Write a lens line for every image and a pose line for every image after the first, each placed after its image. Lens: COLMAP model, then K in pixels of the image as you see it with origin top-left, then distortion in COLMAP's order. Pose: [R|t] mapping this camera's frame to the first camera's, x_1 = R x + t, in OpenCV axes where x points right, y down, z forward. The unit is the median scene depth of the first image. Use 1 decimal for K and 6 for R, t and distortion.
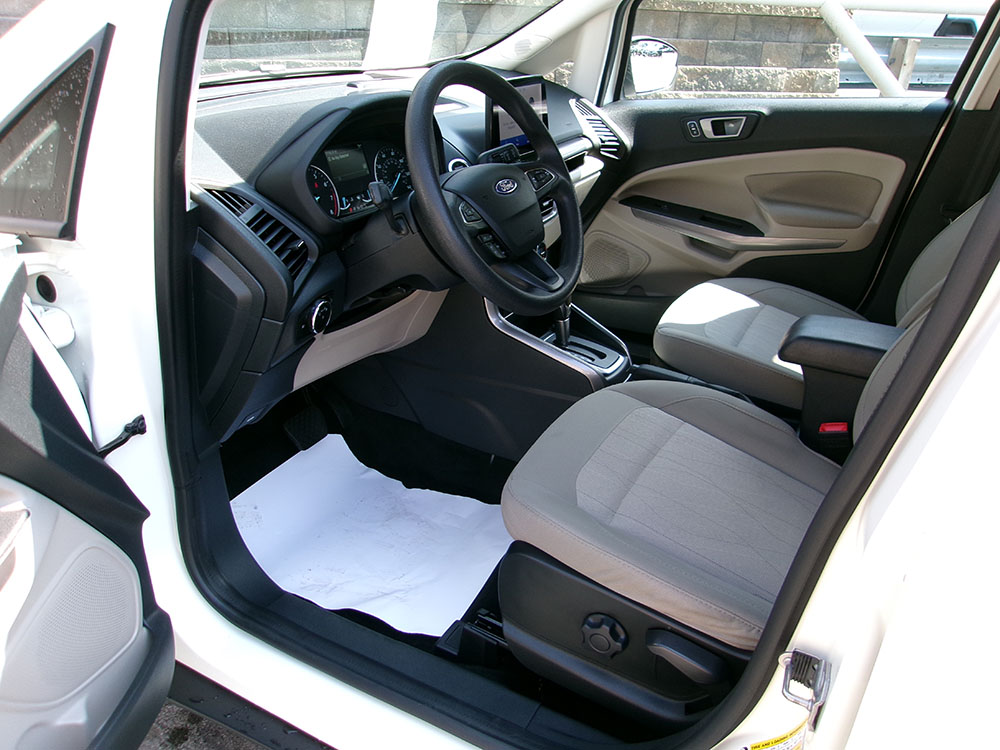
lens RADIAL K [[780.9, 0, 500.4], [0, 780.9, 378.9], [0, 0, 1]] dist [-0.015045, 0.036154]
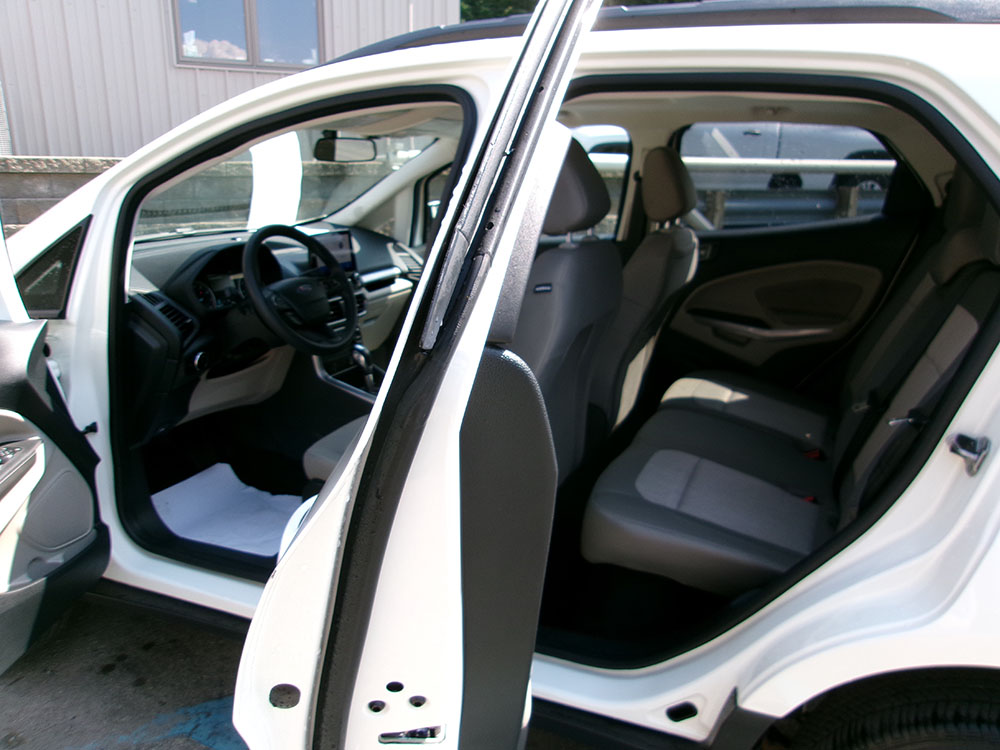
lens RADIAL K [[780.9, 0, 499.3], [0, 780.9, 371.7], [0, 0, 1]] dist [-0.015045, 0.036154]
pose [[0.996102, -0.046018, 0.075257, 0.326445], [0.059254, 0.981064, -0.184395, 0.323376], [-0.065347, 0.188135, 0.979967, -0.822655]]
